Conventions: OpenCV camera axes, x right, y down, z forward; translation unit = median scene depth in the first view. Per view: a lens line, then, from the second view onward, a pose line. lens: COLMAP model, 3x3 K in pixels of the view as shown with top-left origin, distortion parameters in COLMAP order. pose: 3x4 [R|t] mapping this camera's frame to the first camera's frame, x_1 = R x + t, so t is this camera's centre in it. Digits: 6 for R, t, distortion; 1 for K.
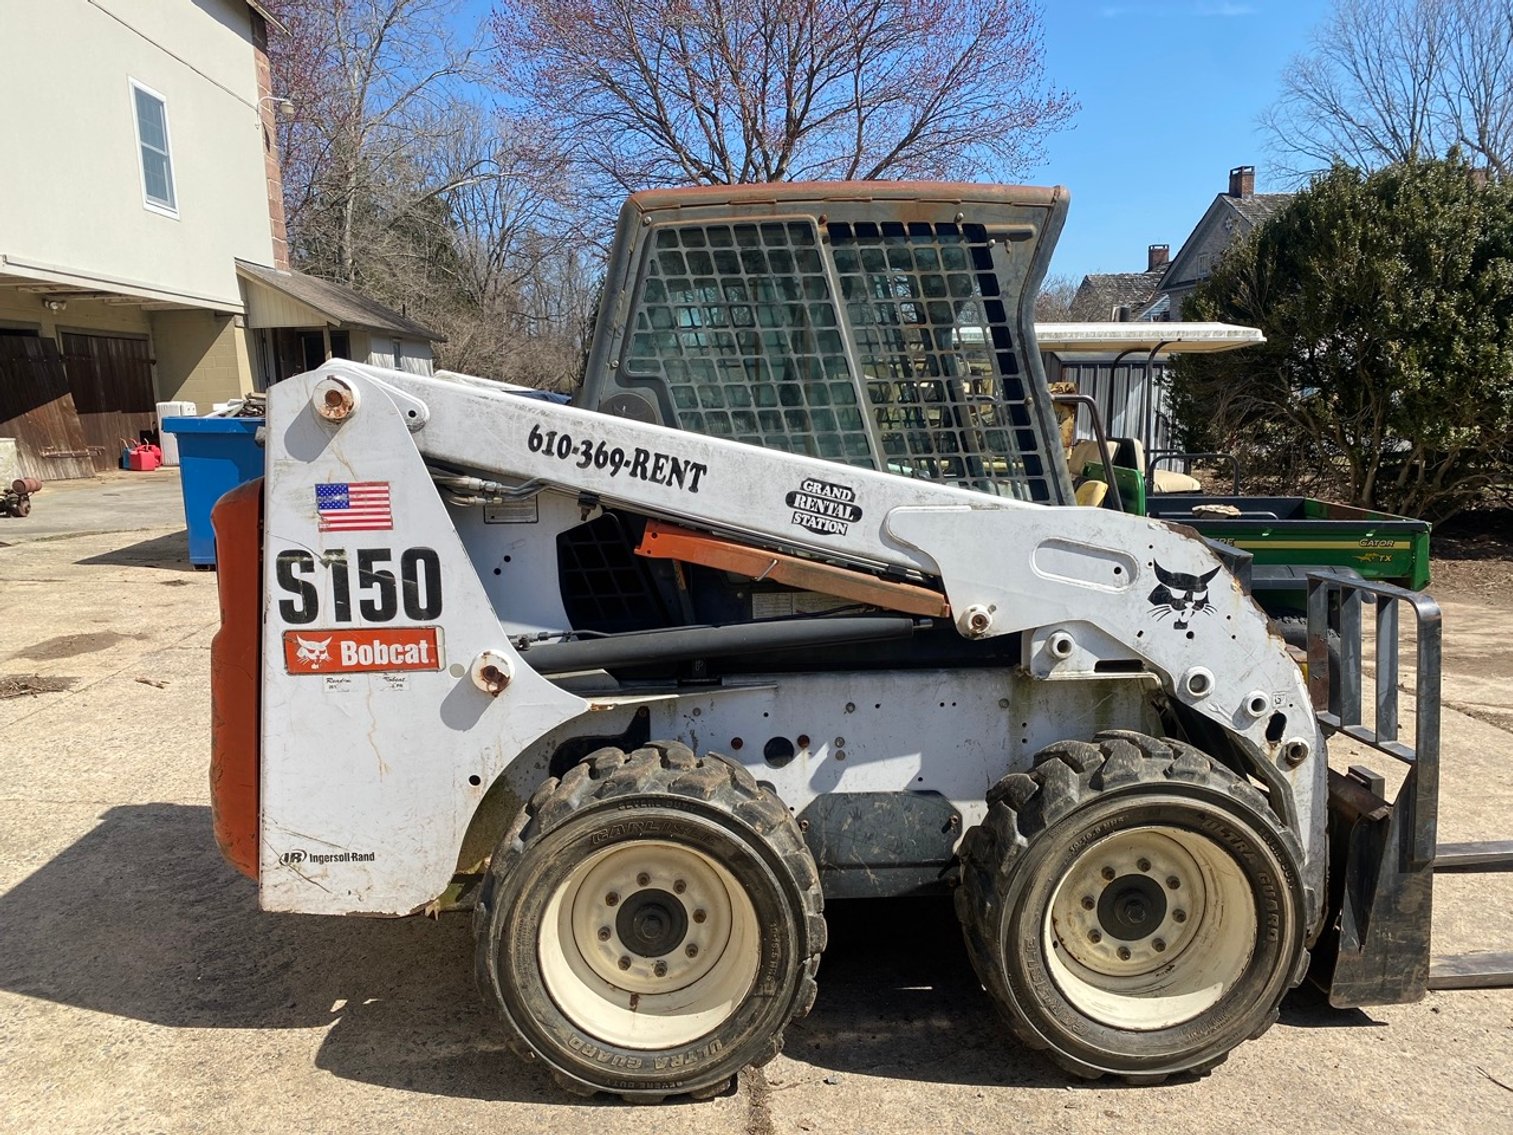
lens RADIAL K [[1138.4, 0, 756.5], [0, 1138.4, 567.5], [0, 0, 1]] dist [-0.004175, -0.004955]
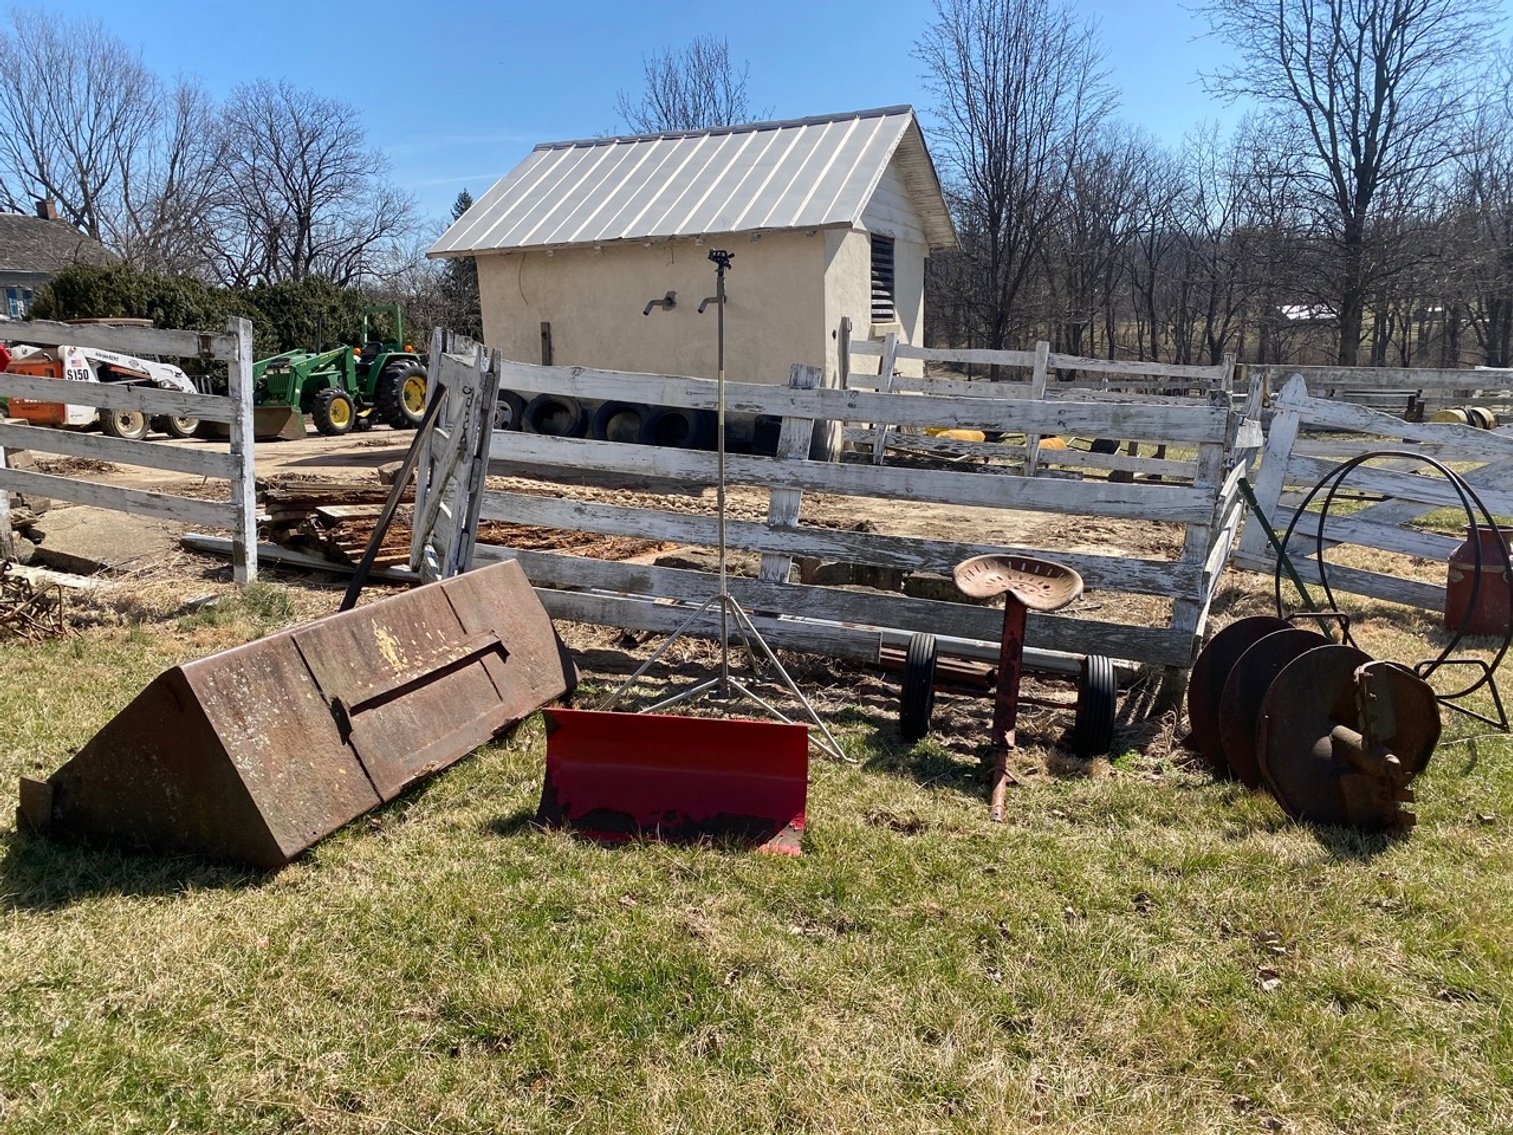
lens RADIAL K [[1138.4, 0, 756.5], [0, 1138.4, 567.5], [0, 0, 1]] dist [-0.004175, -0.004955]
pose [[0.429673, -0.155634, 0.889471, -4.904062], [0.143956, 0.984243, 0.102677, 1.058689], [-0.891436, 0.083927, 0.445307, -5.692920]]
